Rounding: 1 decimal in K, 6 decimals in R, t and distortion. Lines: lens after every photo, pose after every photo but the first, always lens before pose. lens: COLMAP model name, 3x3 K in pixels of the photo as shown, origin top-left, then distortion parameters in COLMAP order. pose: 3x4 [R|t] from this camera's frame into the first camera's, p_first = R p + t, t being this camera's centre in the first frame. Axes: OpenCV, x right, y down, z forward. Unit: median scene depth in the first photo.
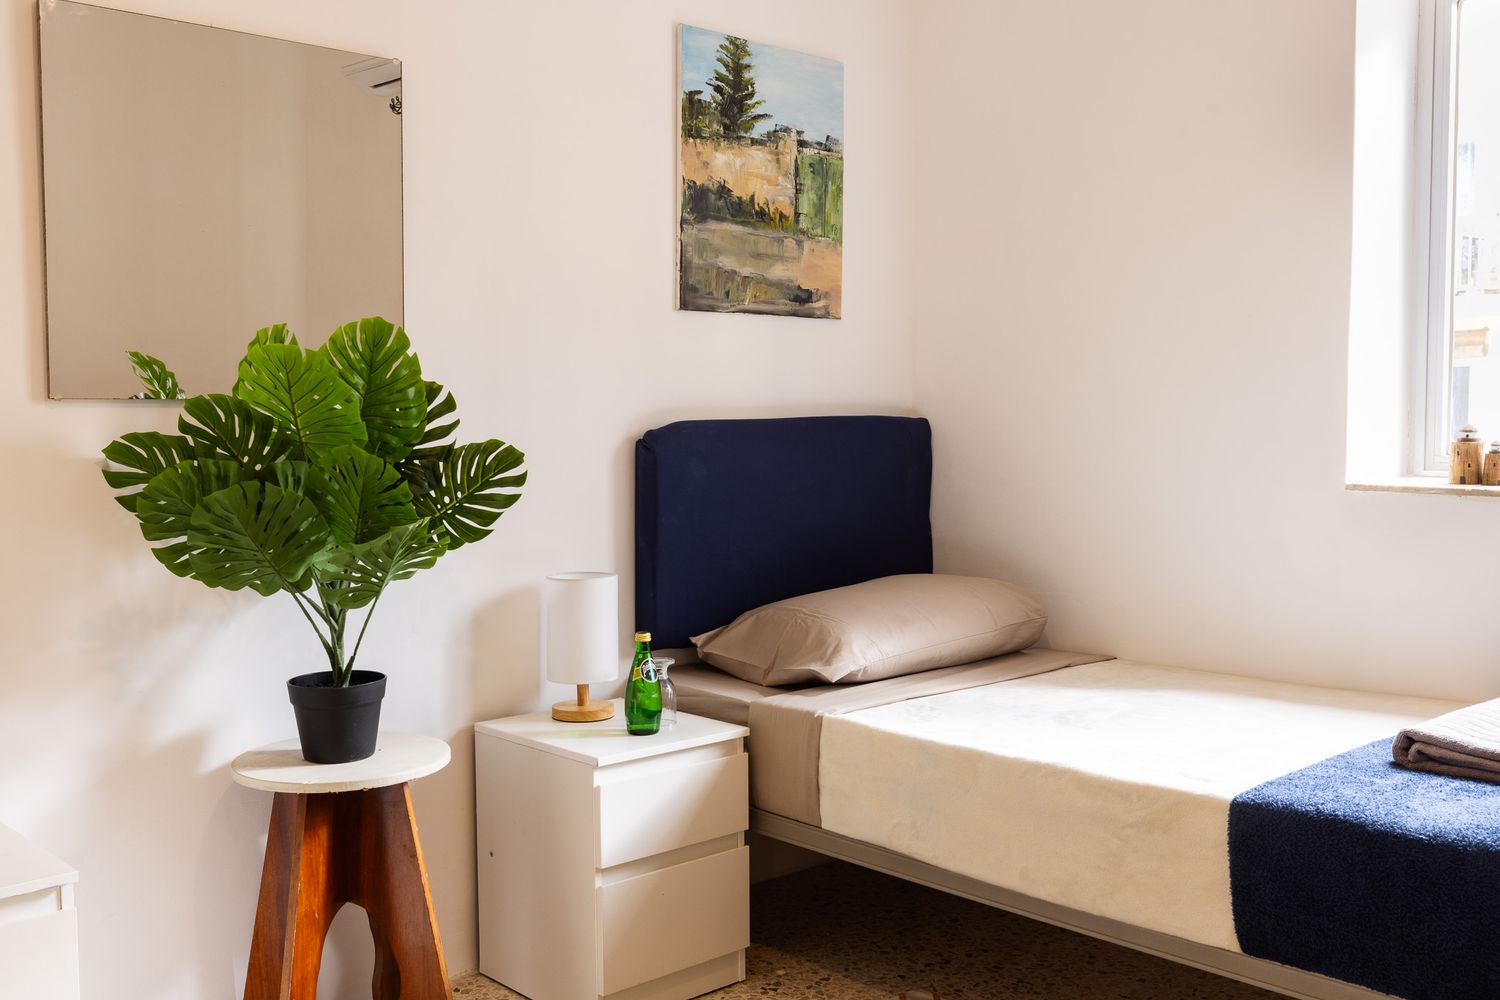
lens RADIAL K [[1447.1, 0, 738.3], [0, 1447.1, 502.9], [0, 0, 1]] dist [0.012269, 0.000000]
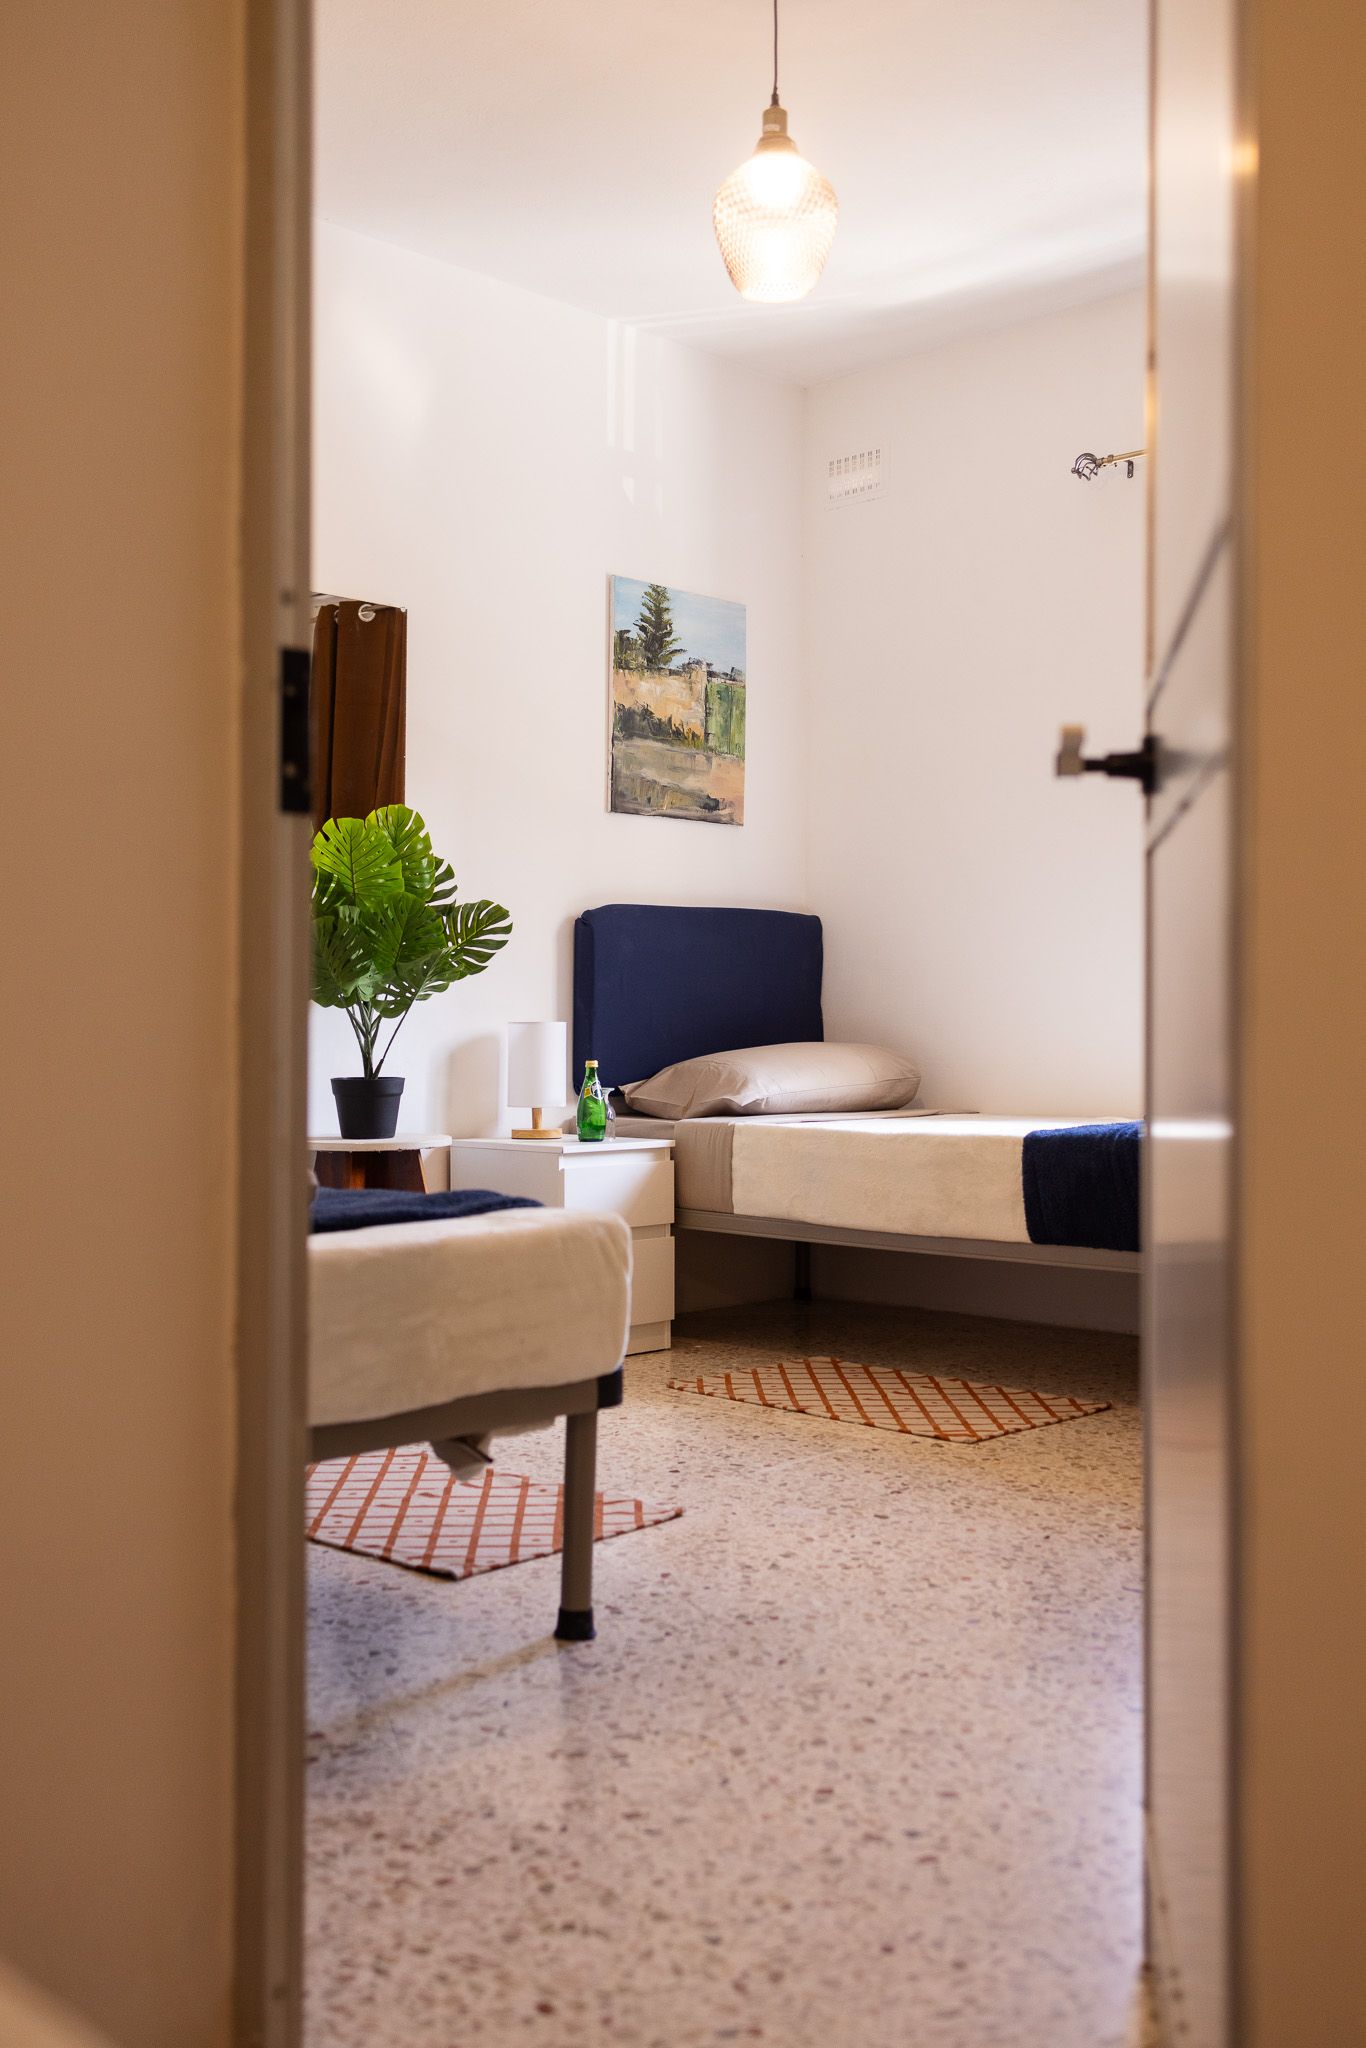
lens RADIAL K [[1975.8, 0, 694.6], [0, 1975.8, 1021.9], [0, 0, 1]] dist [0.012269, 0.000000]
pose [[0.998145, 0.005642, 0.060613, -0.075101], [-0.002197, 0.998386, -0.056745, 0.142063], [-0.060836, 0.056506, 0.996547, -0.664202]]
